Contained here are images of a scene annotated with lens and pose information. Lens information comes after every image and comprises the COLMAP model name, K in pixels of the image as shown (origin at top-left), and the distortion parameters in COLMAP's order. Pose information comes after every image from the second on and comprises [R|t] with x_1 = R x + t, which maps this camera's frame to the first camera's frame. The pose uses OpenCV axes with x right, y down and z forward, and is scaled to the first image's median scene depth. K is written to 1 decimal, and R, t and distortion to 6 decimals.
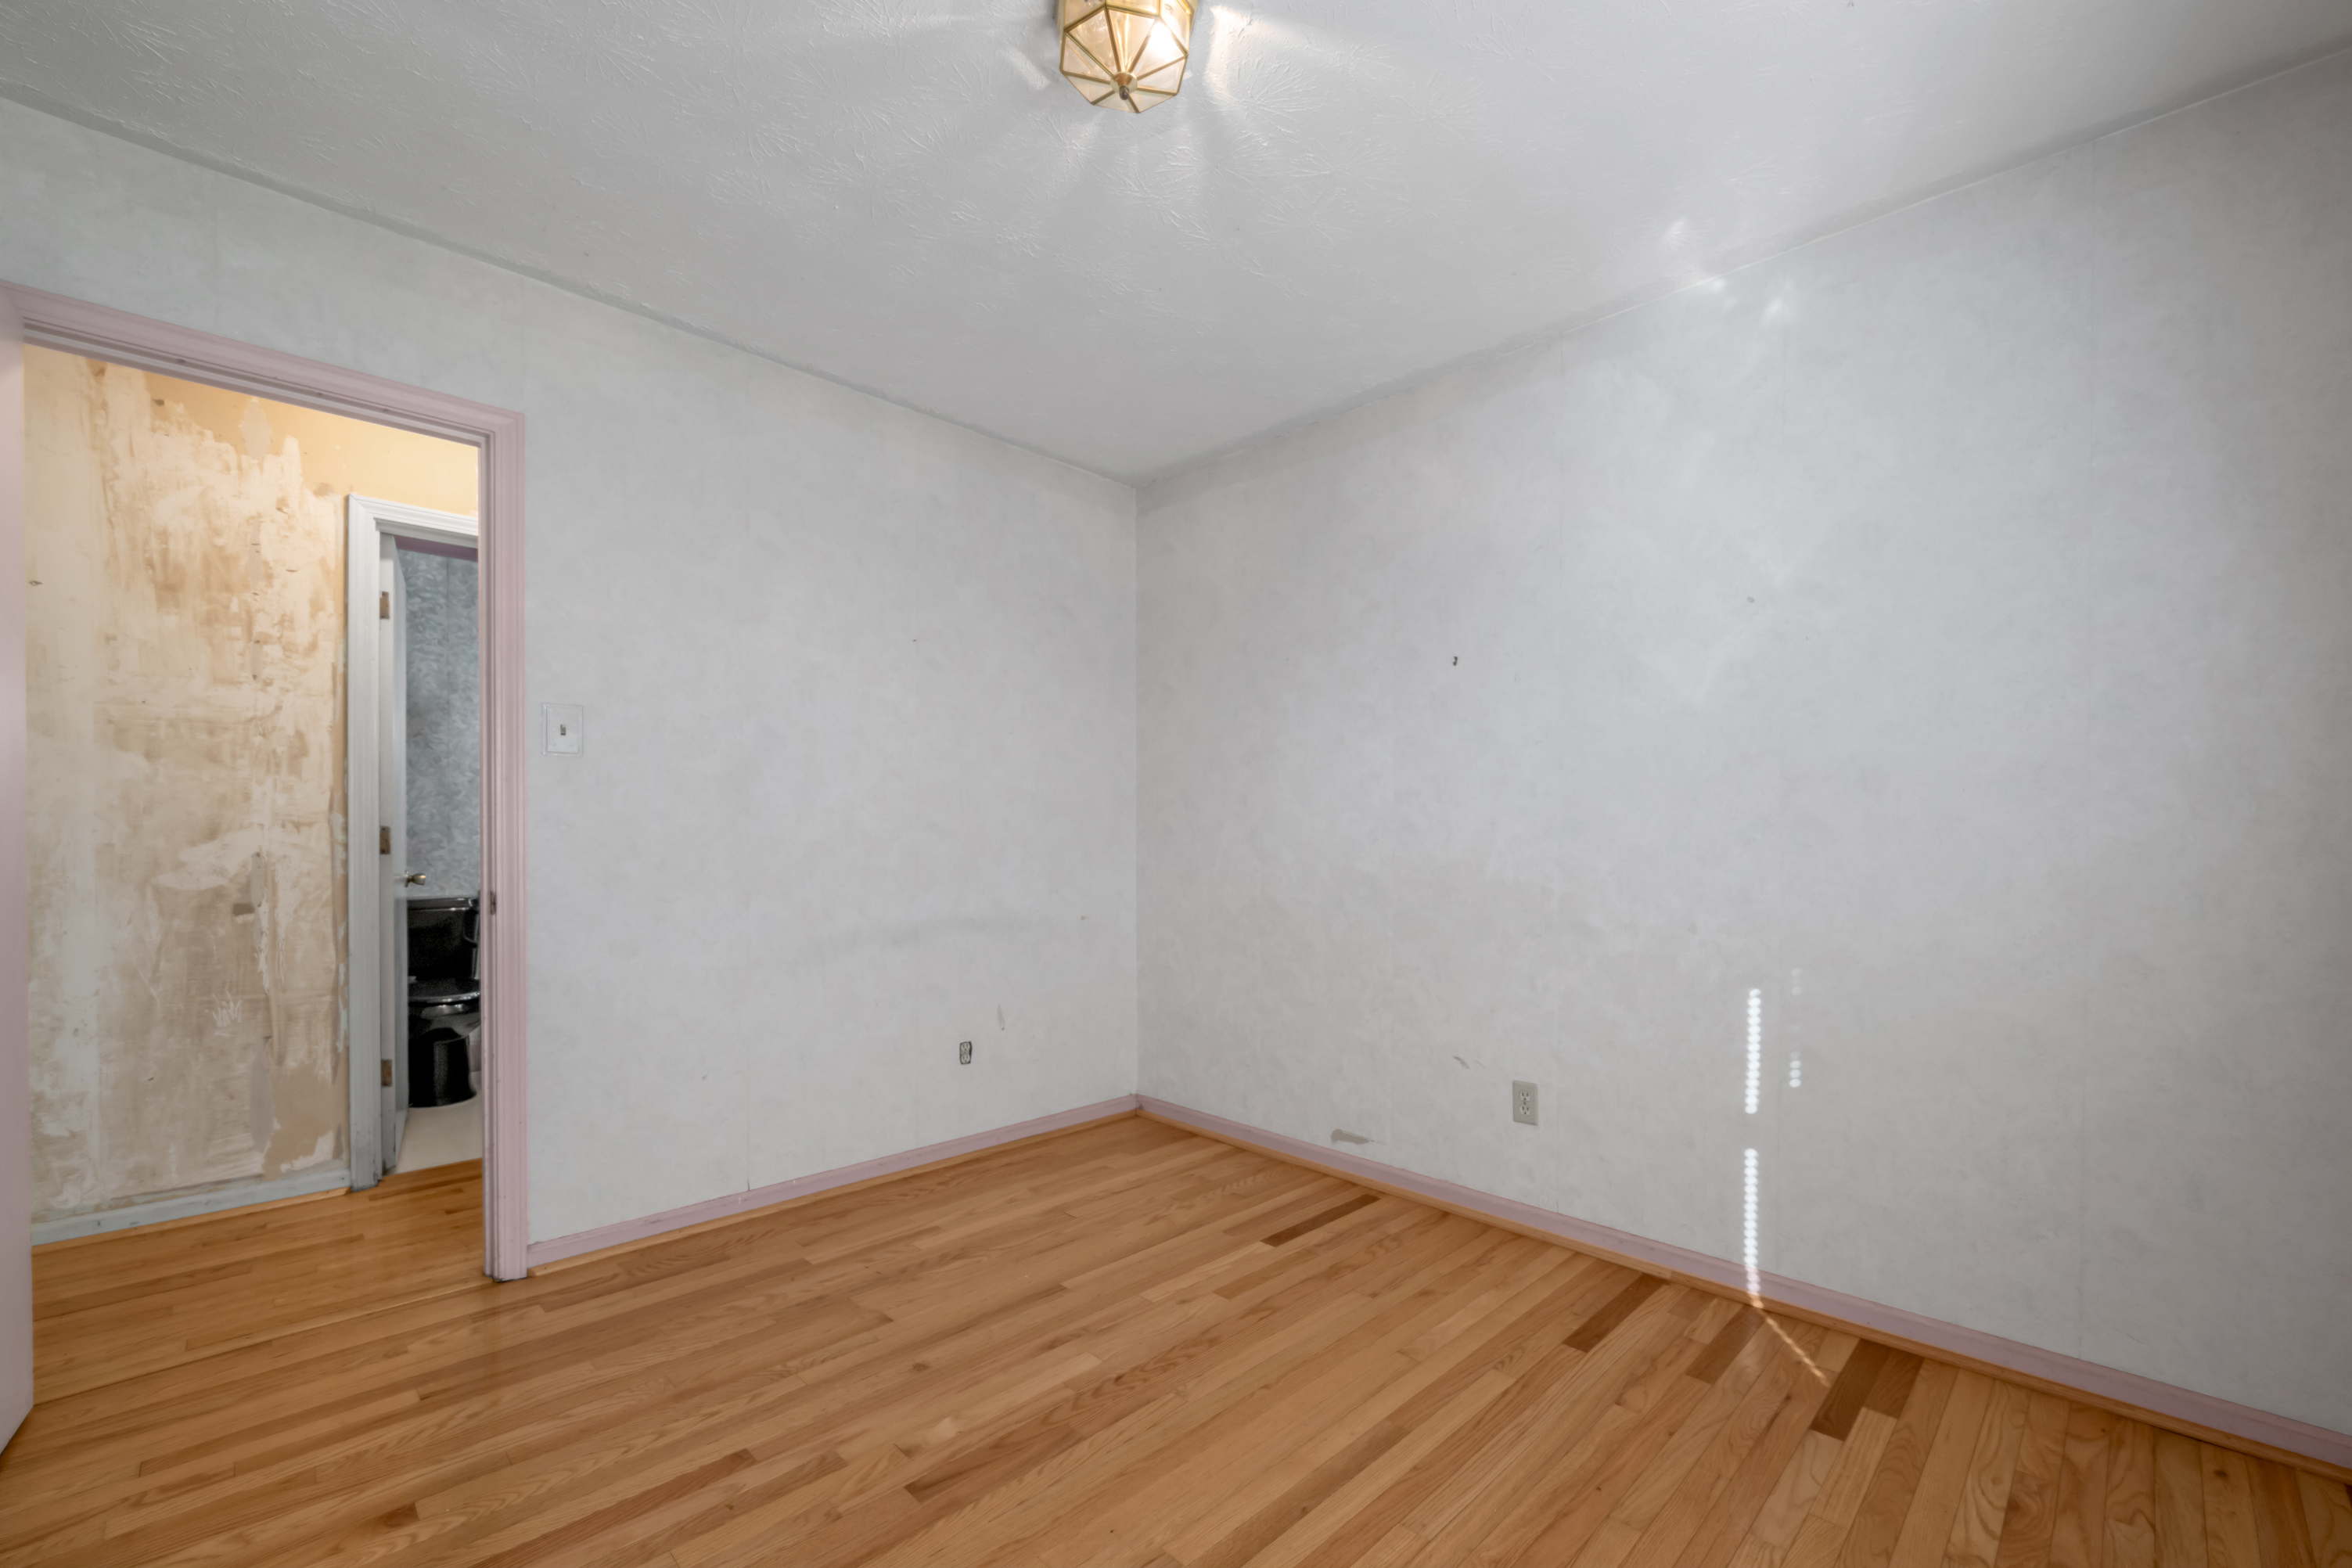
lens RADIAL K [[946.9, 0, 1172.7], [0, 946.9, 836.2], [0, 0, 1]] dist [-0.000894, -0.000290]
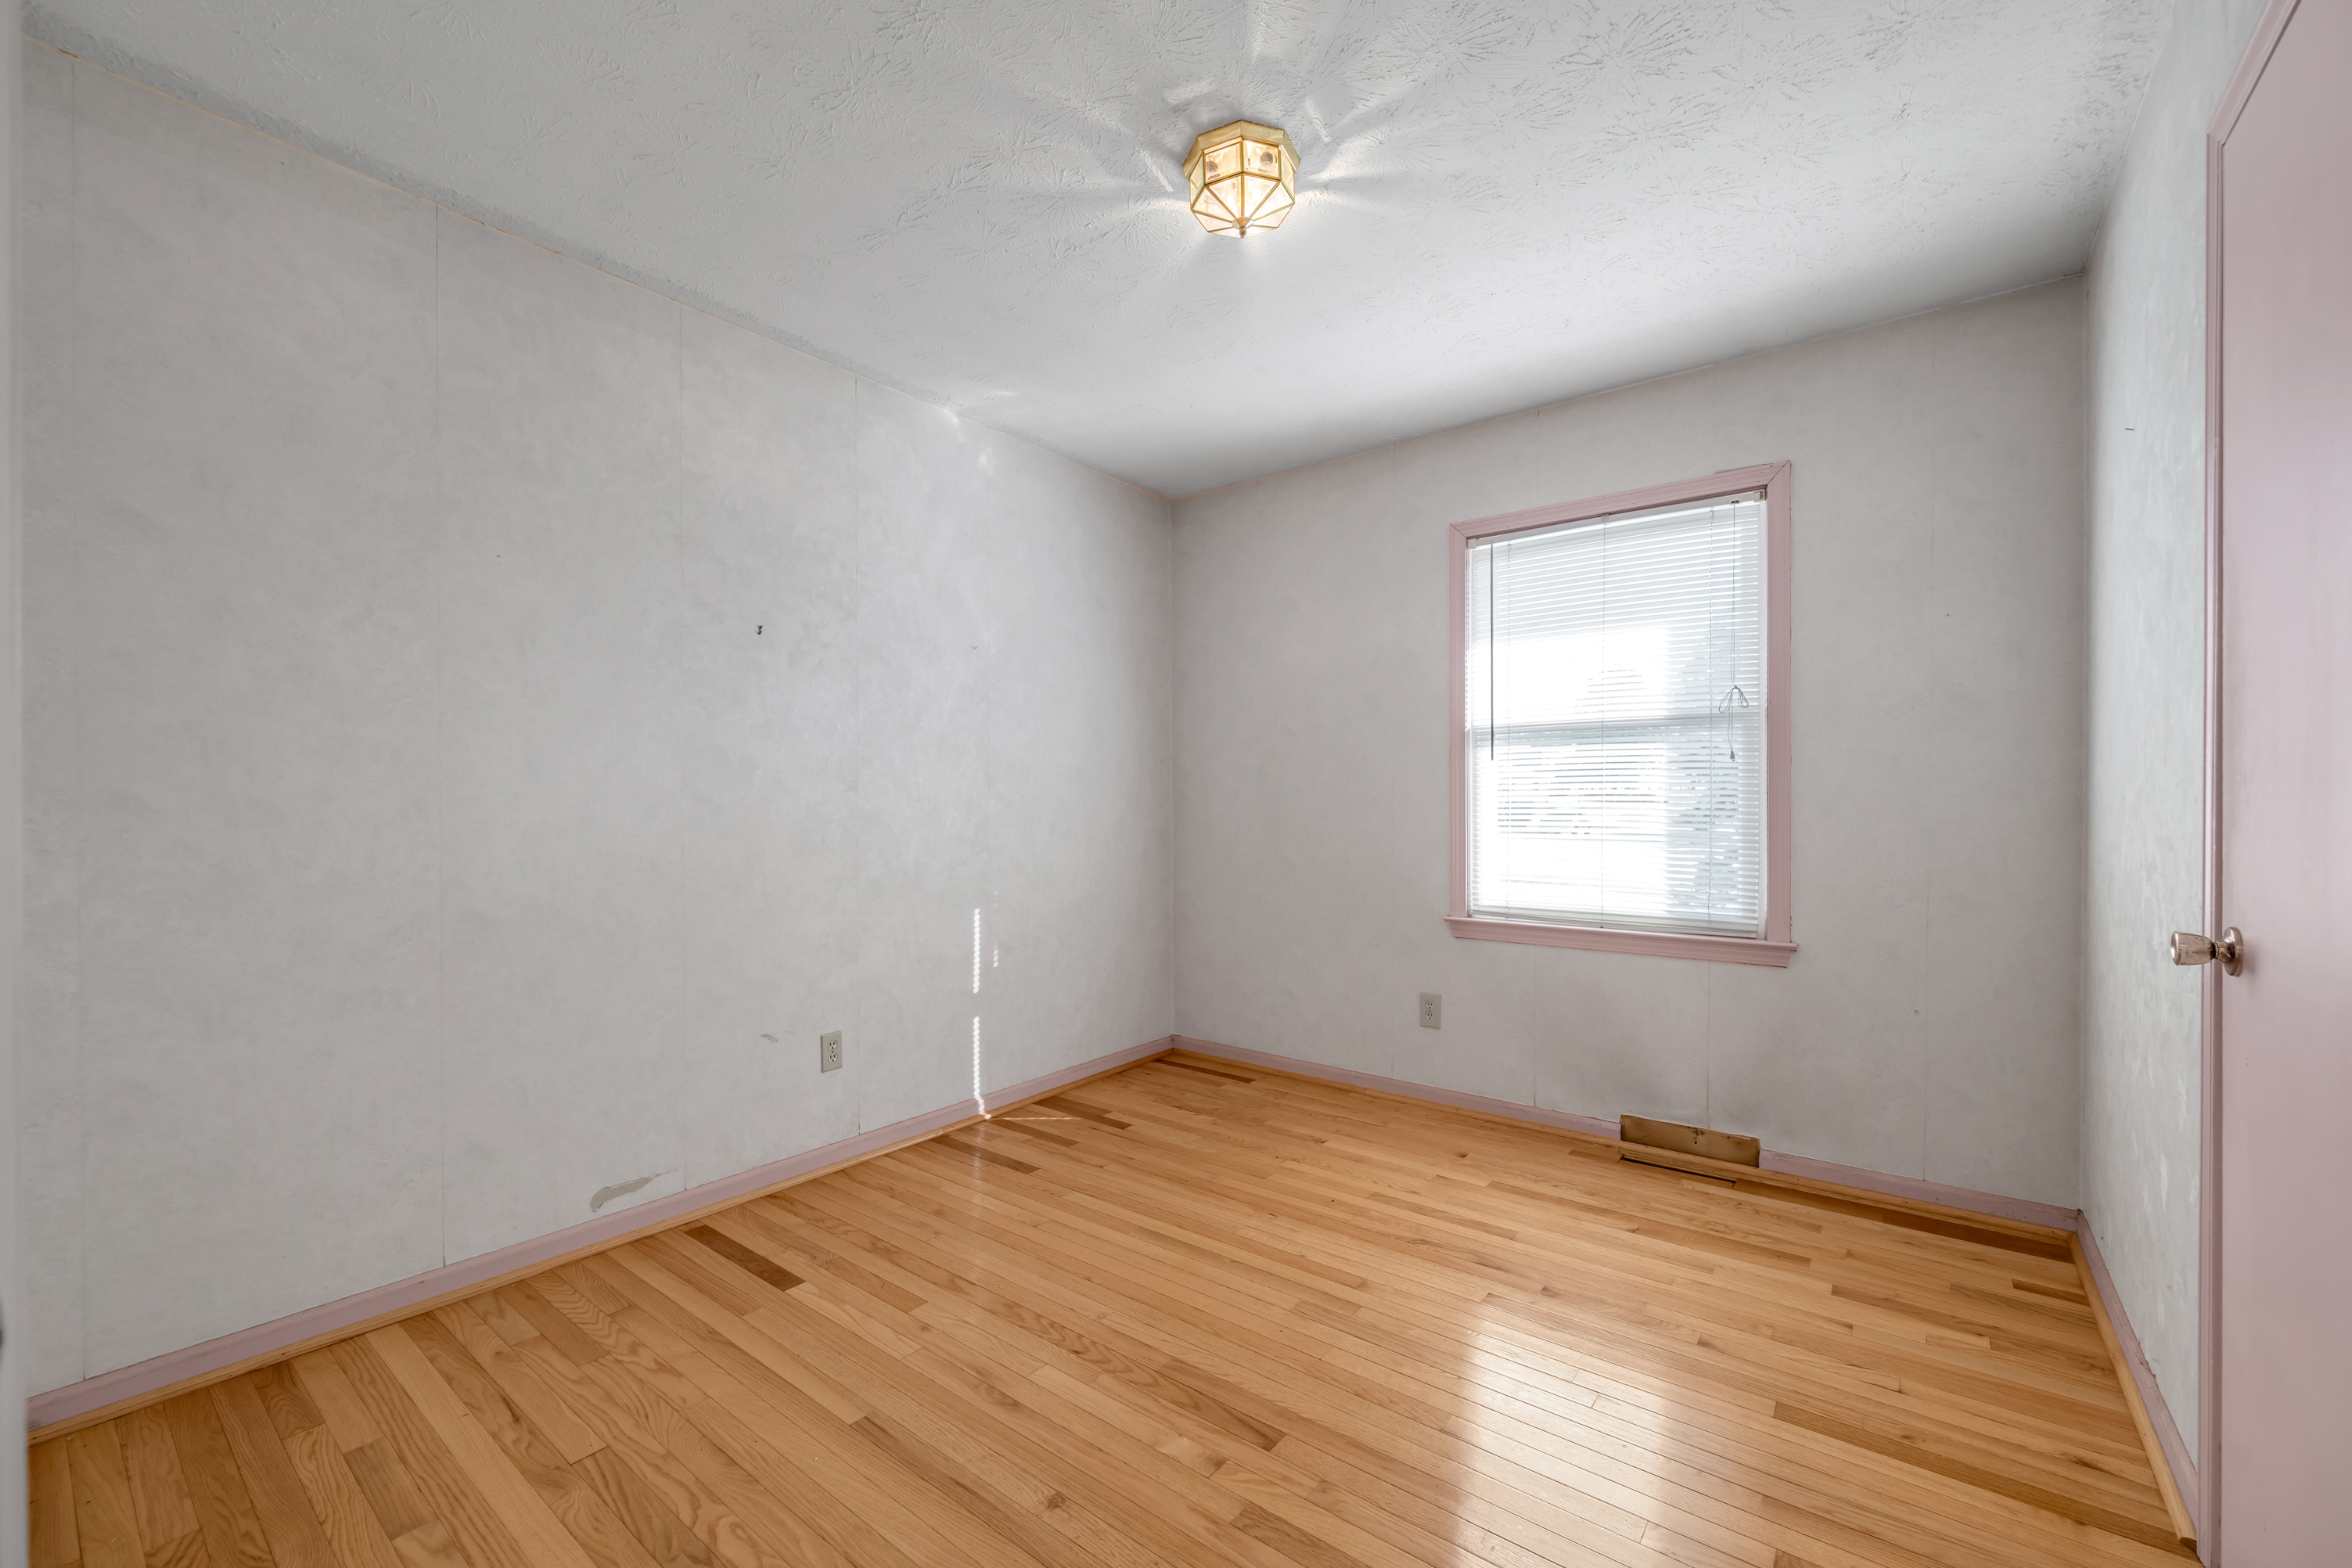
lens RADIAL K [[962.6, 0, 1185.6], [0, 962.6, 788.0], [0, 0, 1]] dist [-0.002618, -0.000615]
pose [[-0.127181, 0.009799, 0.991831, -0.918443], [0.005772, 0.999942, -0.009139, -0.012224], [-0.991863, 0.004563, -0.127230, 0.856160]]
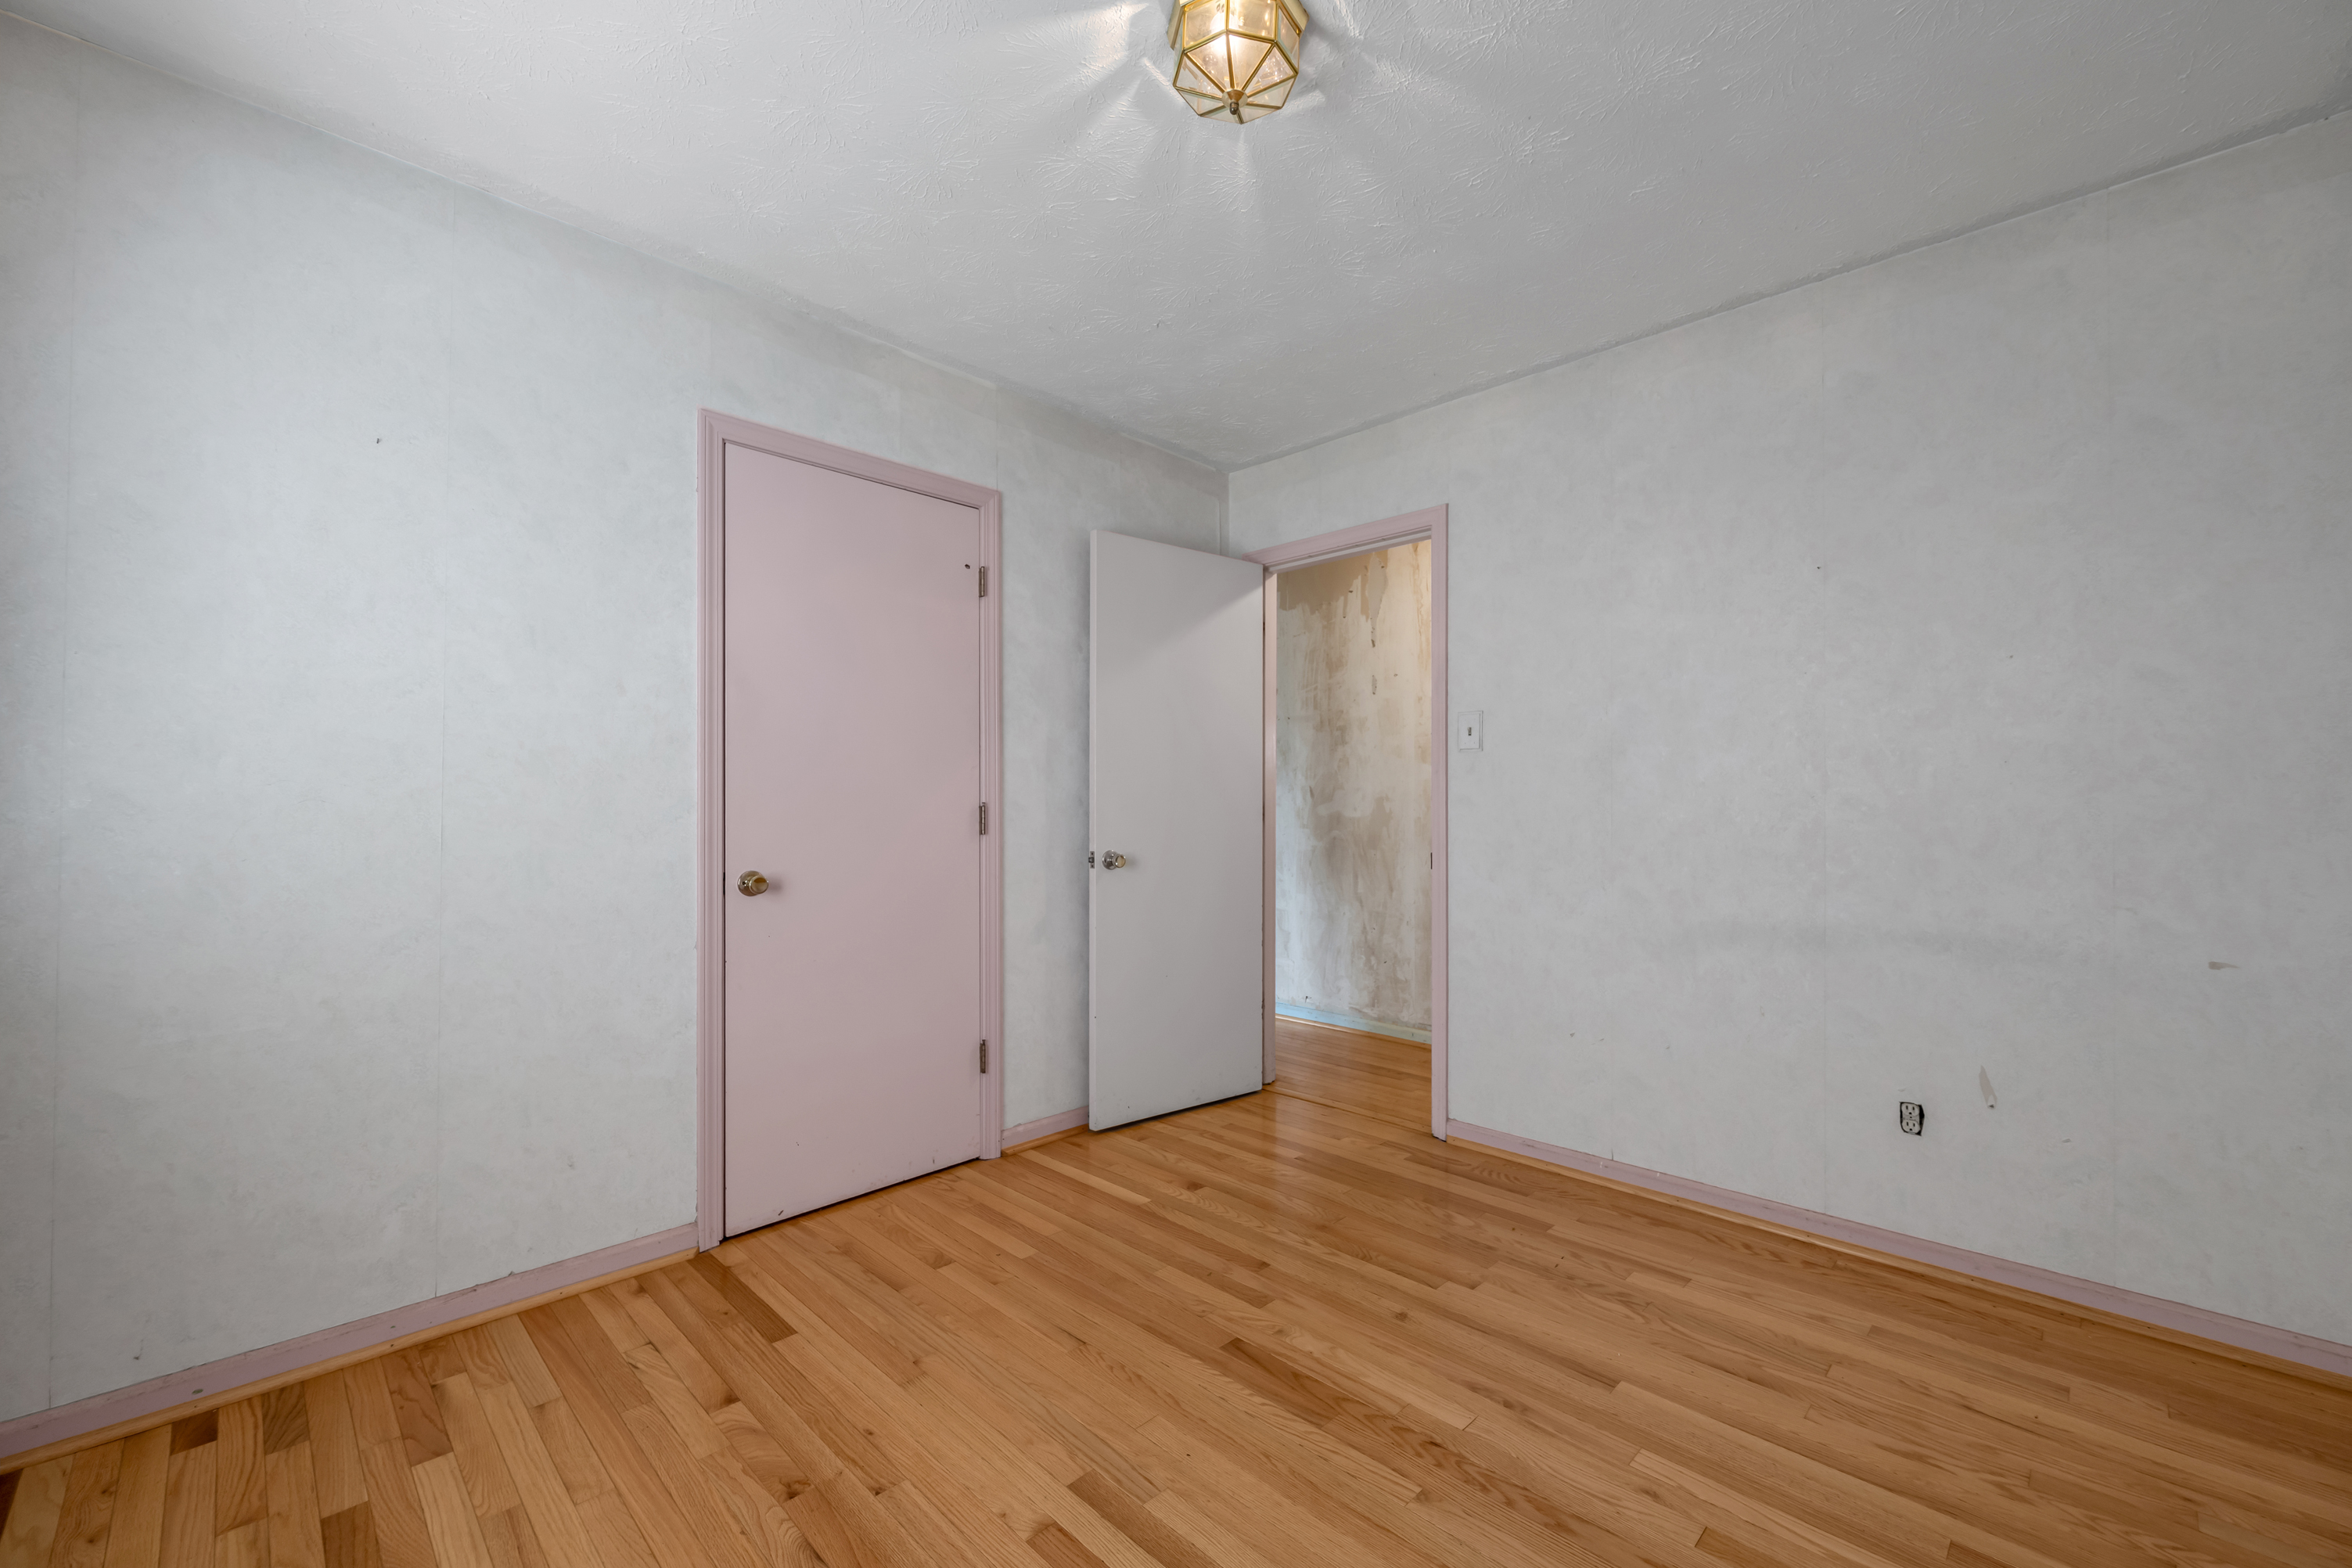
lens RADIAL K [[943.1, 0, 1231.3], [0, 943.1, 791.5], [0, 0, 1]] dist [-0.002187, -0.000322]
pose [[0.051905, -0.022372, -0.998401, 0.675360], [-0.003851, 0.999737, -0.022602, 0.001645], [0.998645, 0.005018, 0.051805, 0.649958]]
